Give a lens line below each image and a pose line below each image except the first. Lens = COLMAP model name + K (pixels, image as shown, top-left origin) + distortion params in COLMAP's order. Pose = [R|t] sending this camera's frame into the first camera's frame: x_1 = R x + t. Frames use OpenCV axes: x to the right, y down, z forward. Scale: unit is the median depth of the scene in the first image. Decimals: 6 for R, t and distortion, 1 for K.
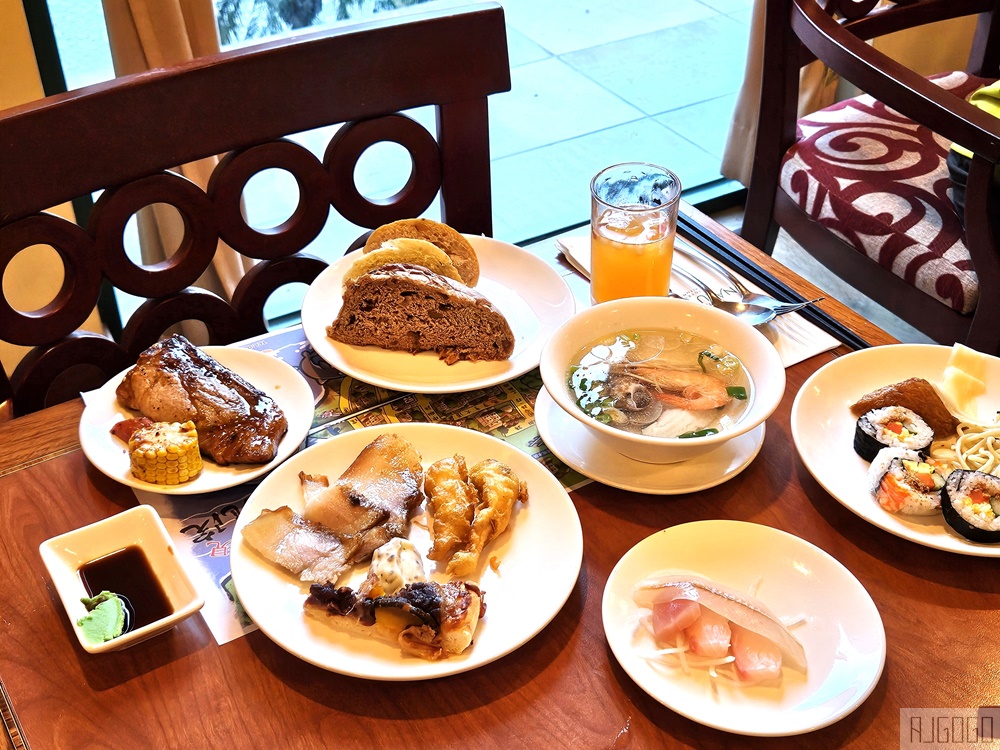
lens RADIAL K [[667.1, 0, 497.3], [0, 667.1, 375.1], [0, 0, 1]] dist [0.030663, -0.005900]
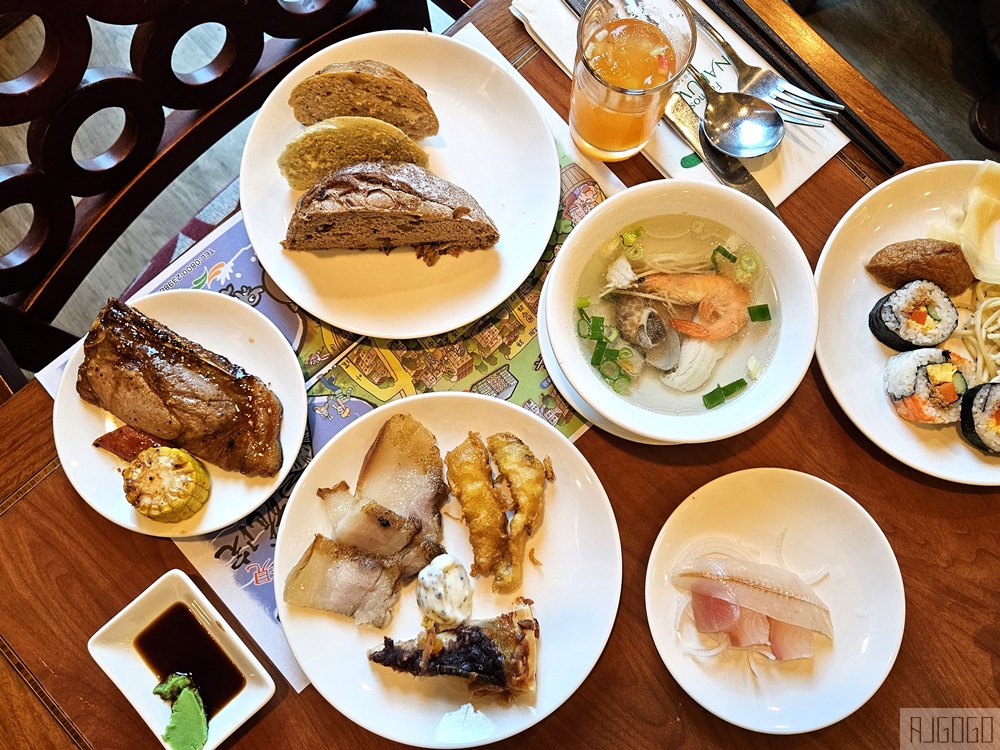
lens RADIAL K [[614.2, 0, 502.3], [0, 614.2, 374.1], [0, 0, 1]] dist [0.032104, -0.008586]
pose [[0.986682, -0.161266, 0.021248, -0.023917], [0.131253, 0.866507, 0.481600, -0.385016], [-0.096077, -0.472397, 0.876134, 0.273593]]
